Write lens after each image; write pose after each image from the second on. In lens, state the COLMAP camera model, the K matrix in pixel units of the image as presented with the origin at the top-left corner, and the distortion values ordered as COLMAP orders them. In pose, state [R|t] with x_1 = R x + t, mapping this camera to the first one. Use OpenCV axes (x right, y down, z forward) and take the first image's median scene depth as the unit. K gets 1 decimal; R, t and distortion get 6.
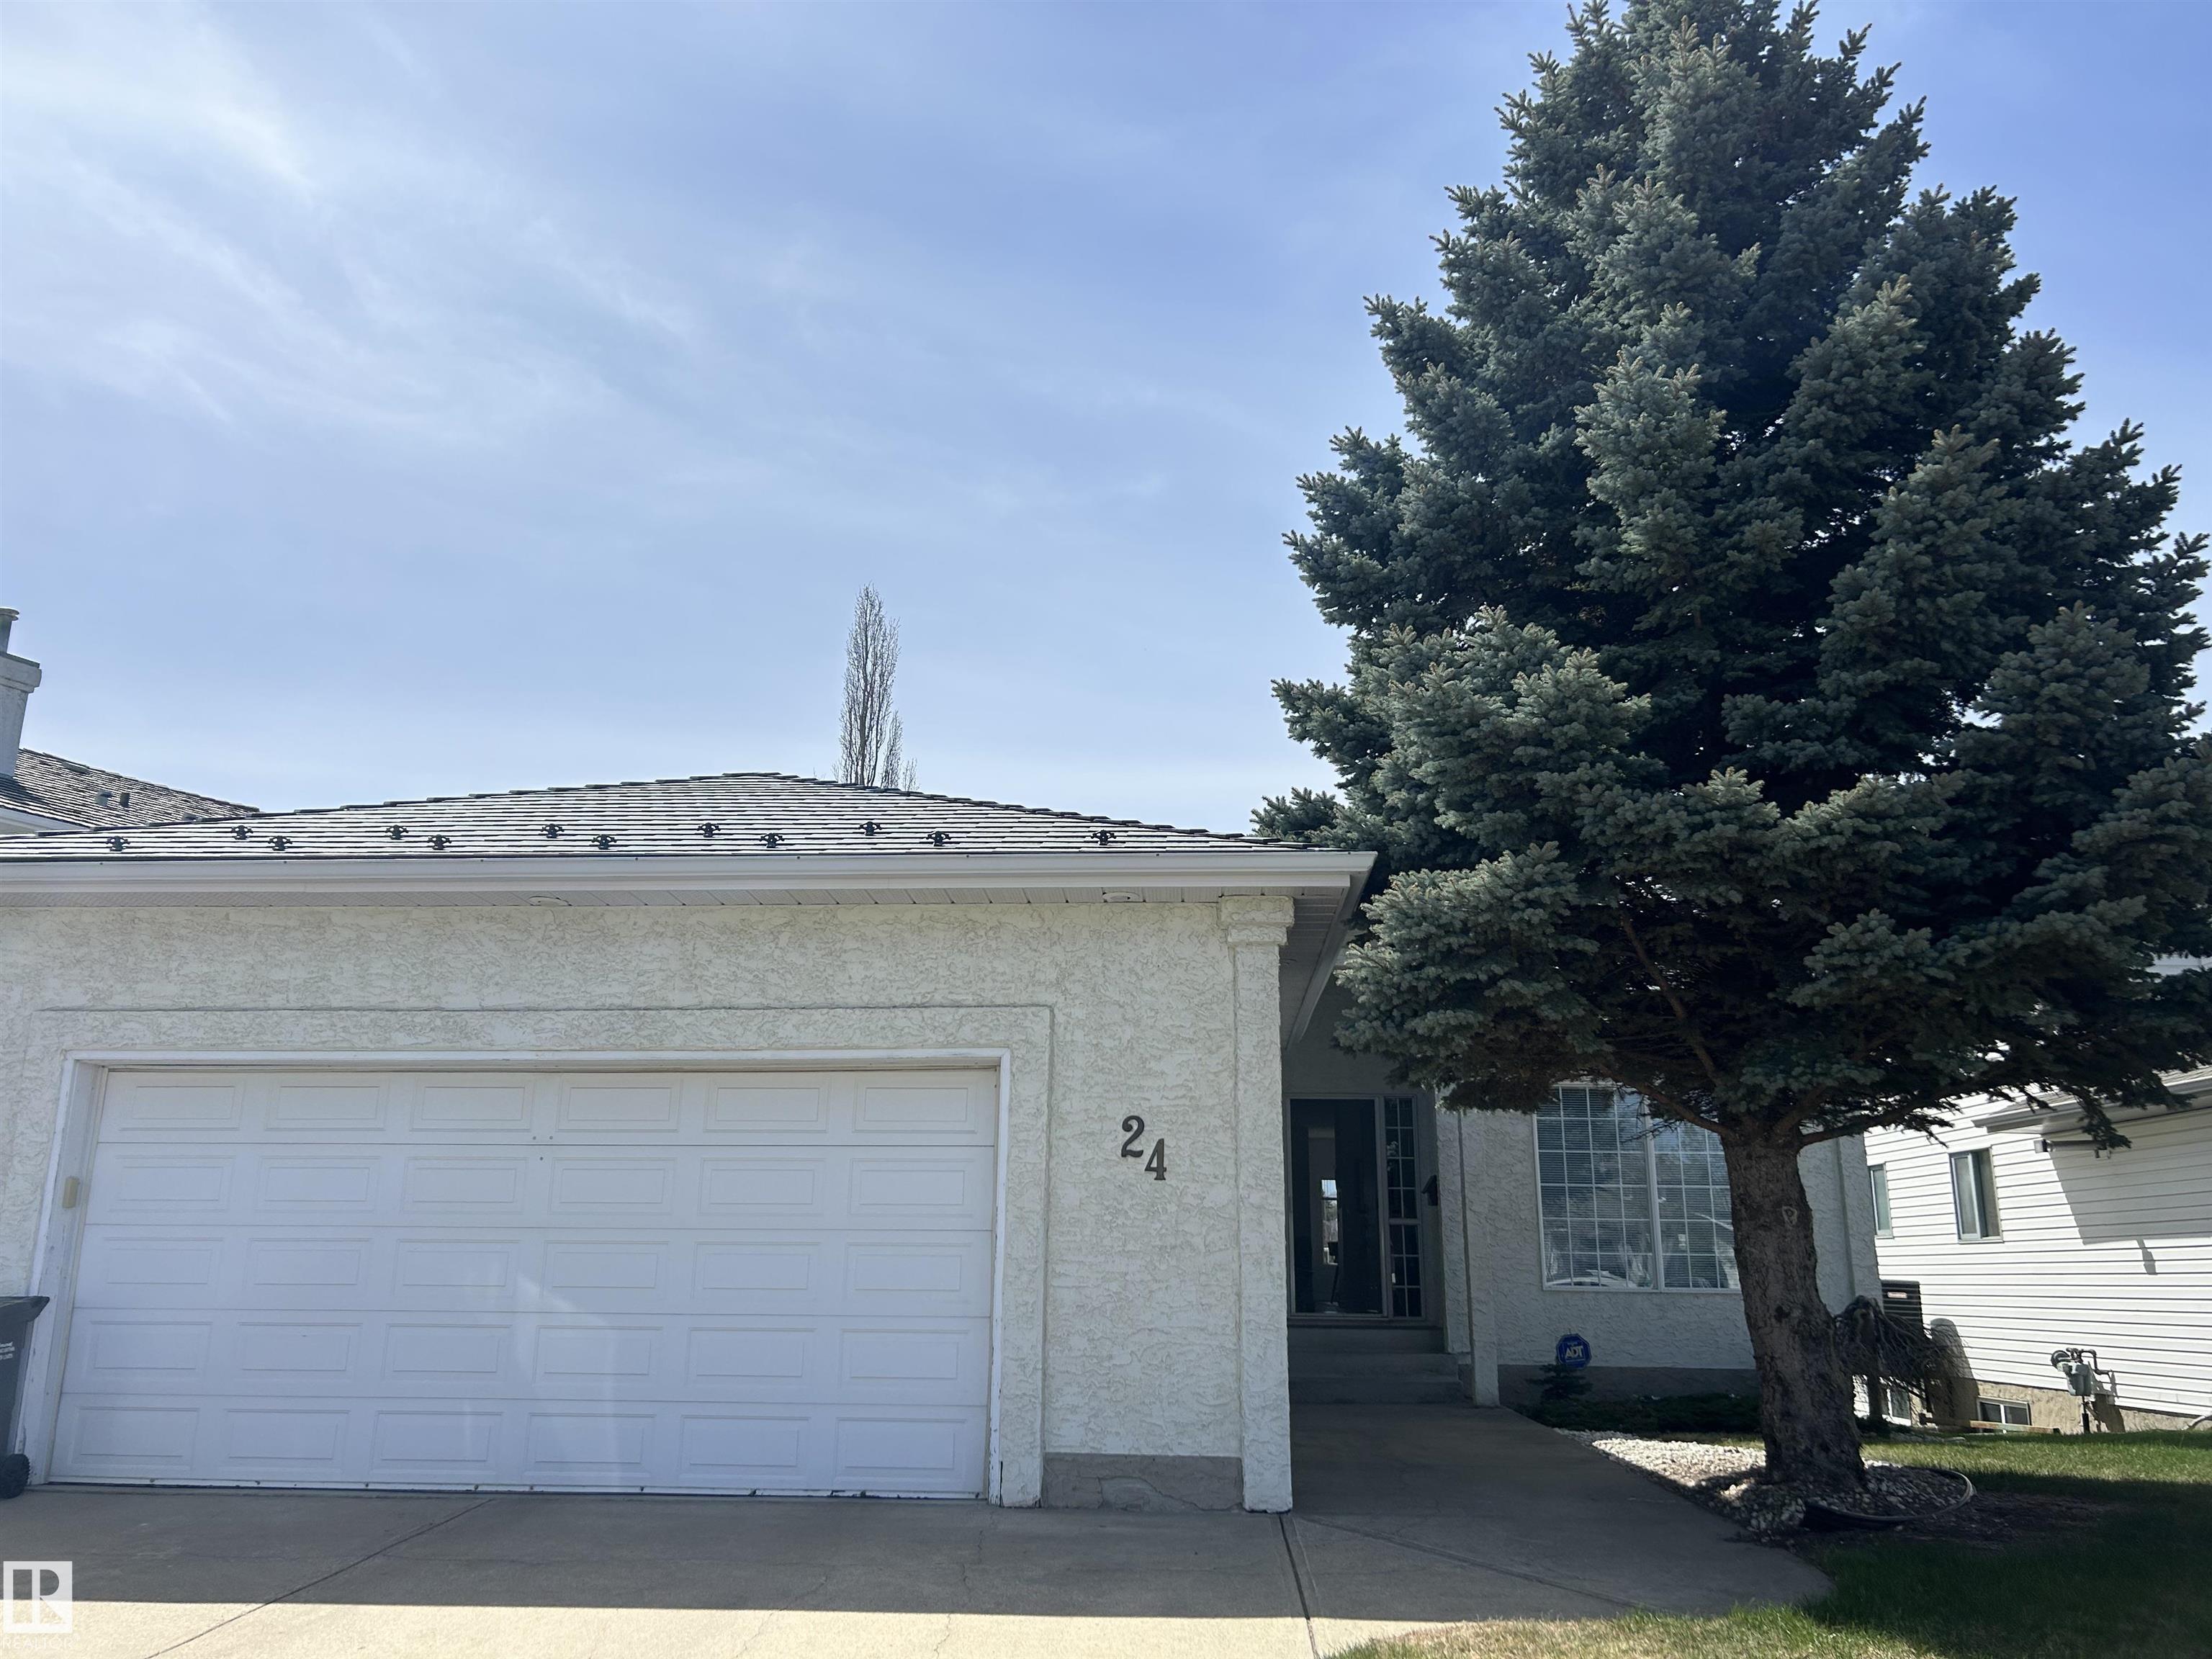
lens RADIAL K [[1657.1, 0, 1091.3], [0, 1657.1, 825.6], [0, 0, 1]] dist [0.095503, -0.130721]
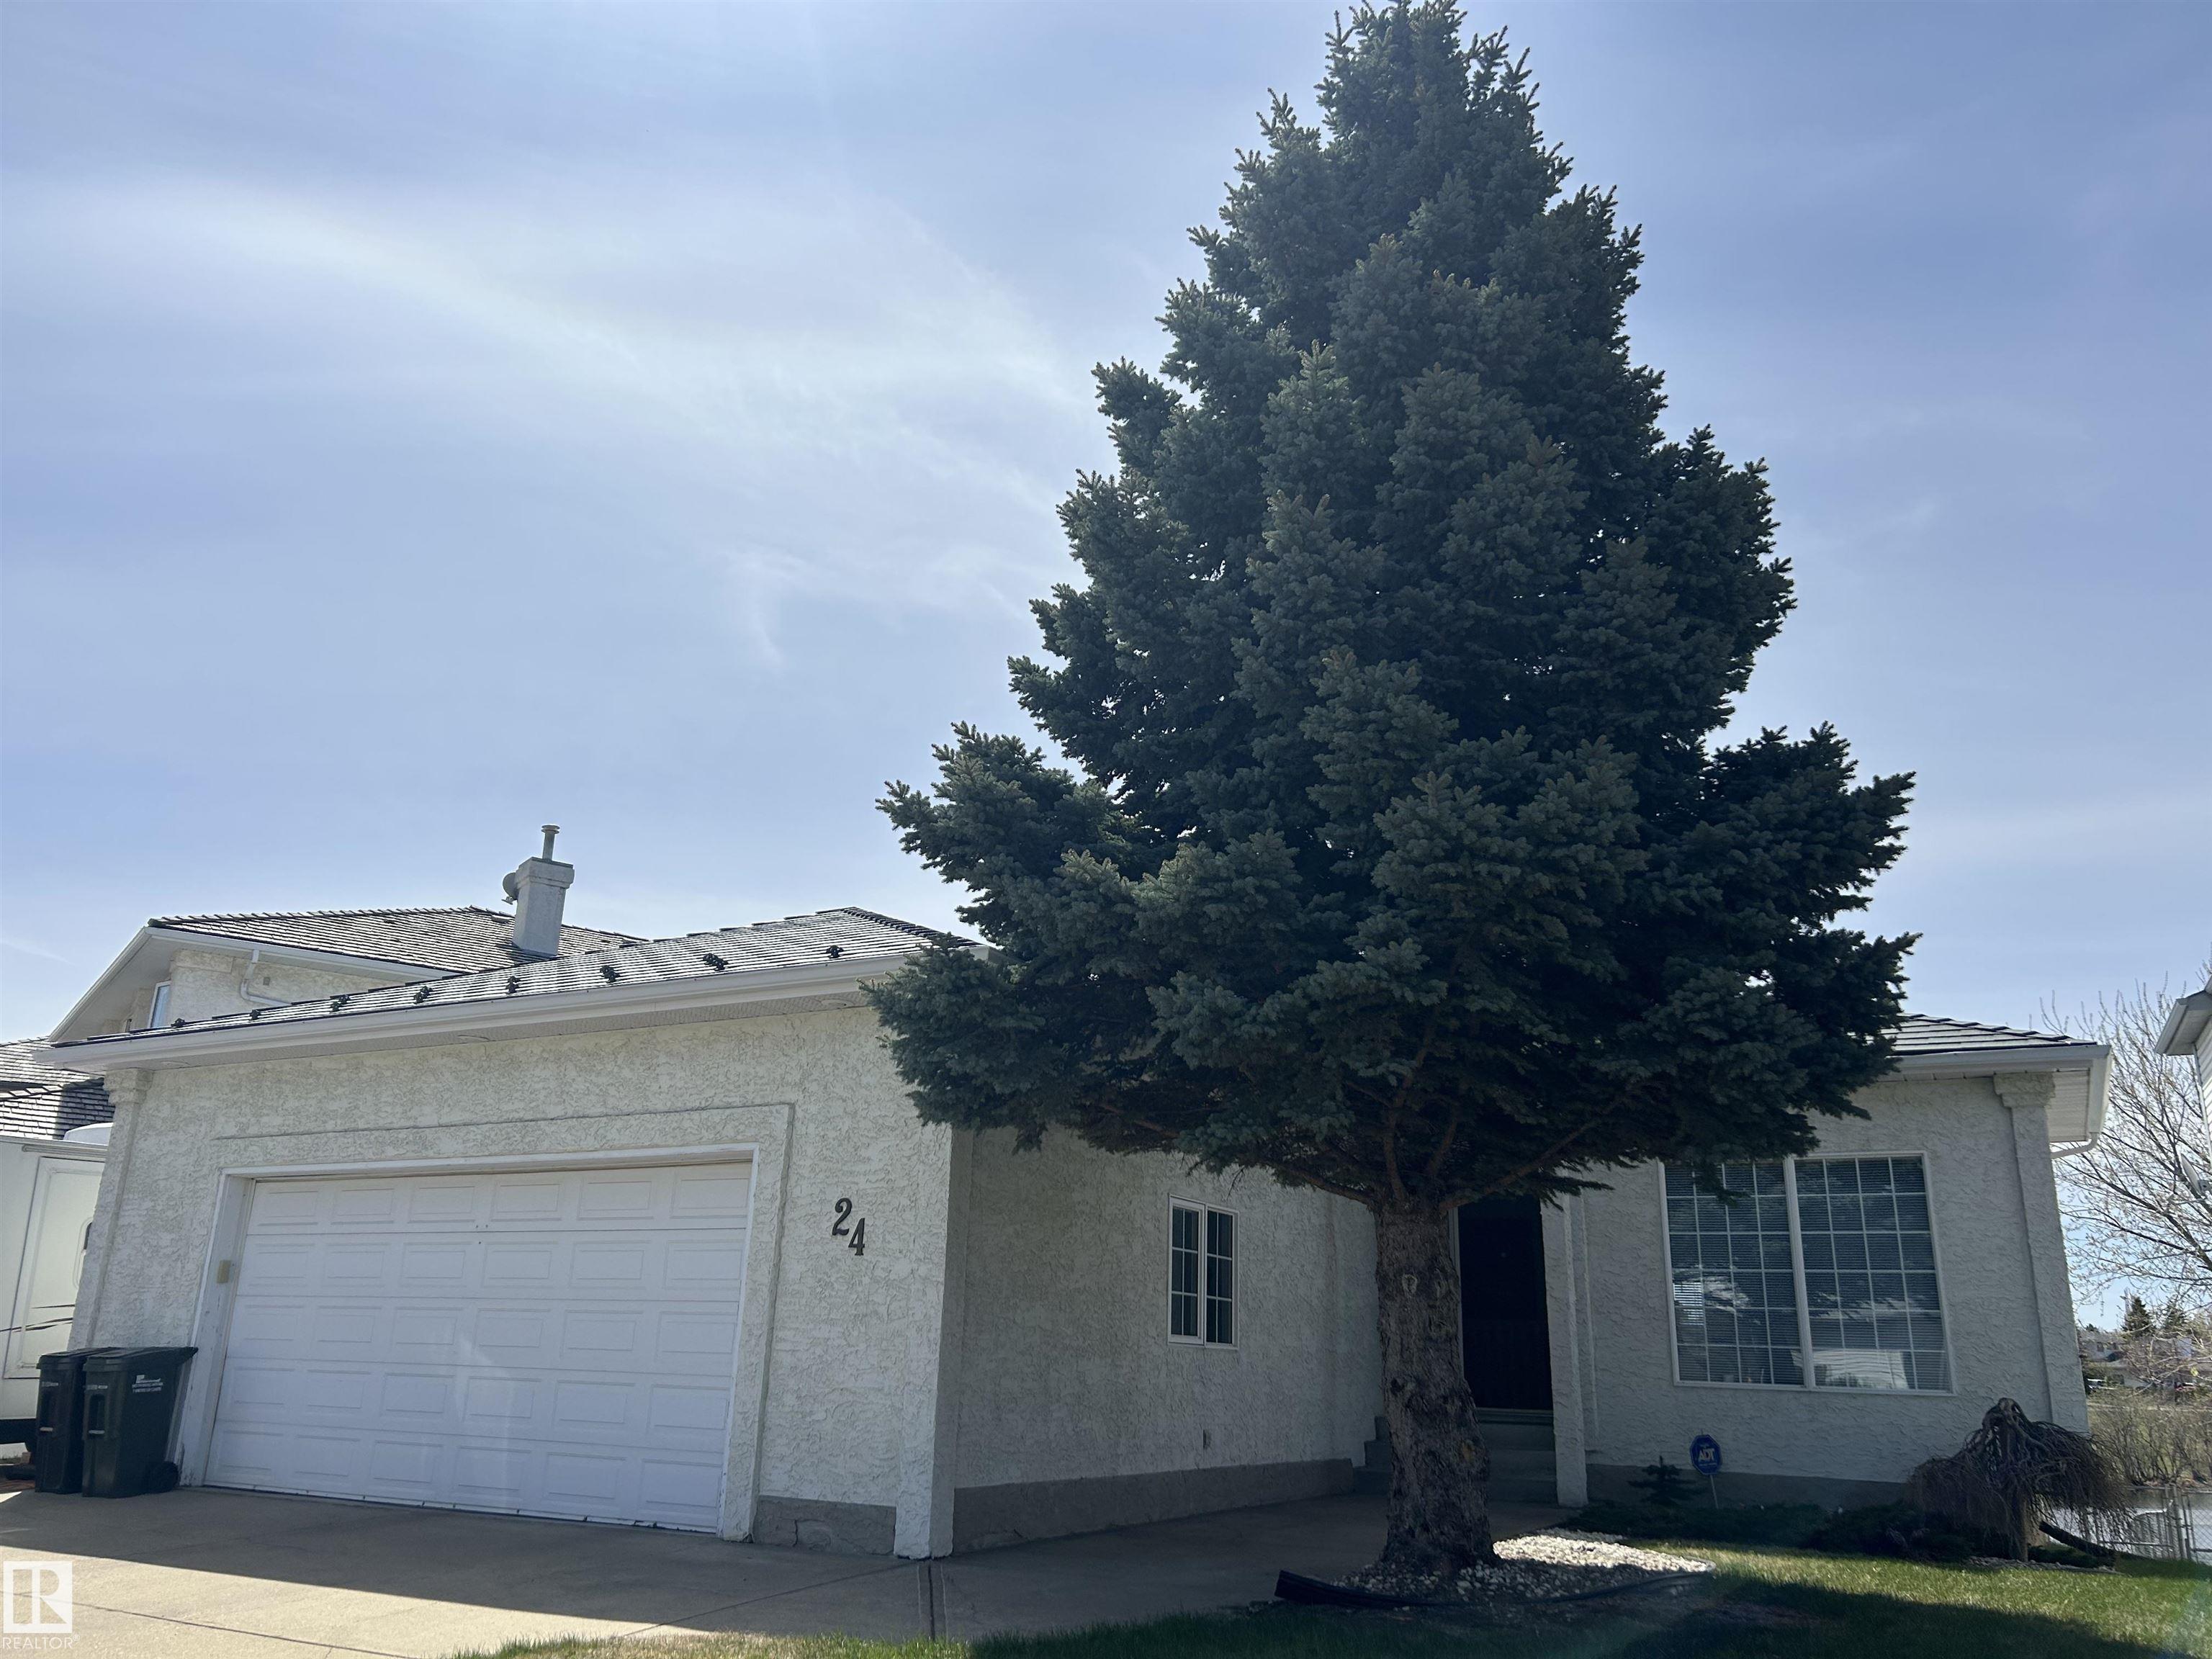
lens RADIAL K [[1671.7, 0, 1103.6], [0, 1671.7, 855.0], [0, 0, 1]] dist [0.093791, -0.113458]
pose [[0.902439, -0.106081, -0.417553, 0.673187], [0.089163, 0.994215, -0.059879, 0.026959], [0.421490, 0.016806, 0.906678, 0.037336]]
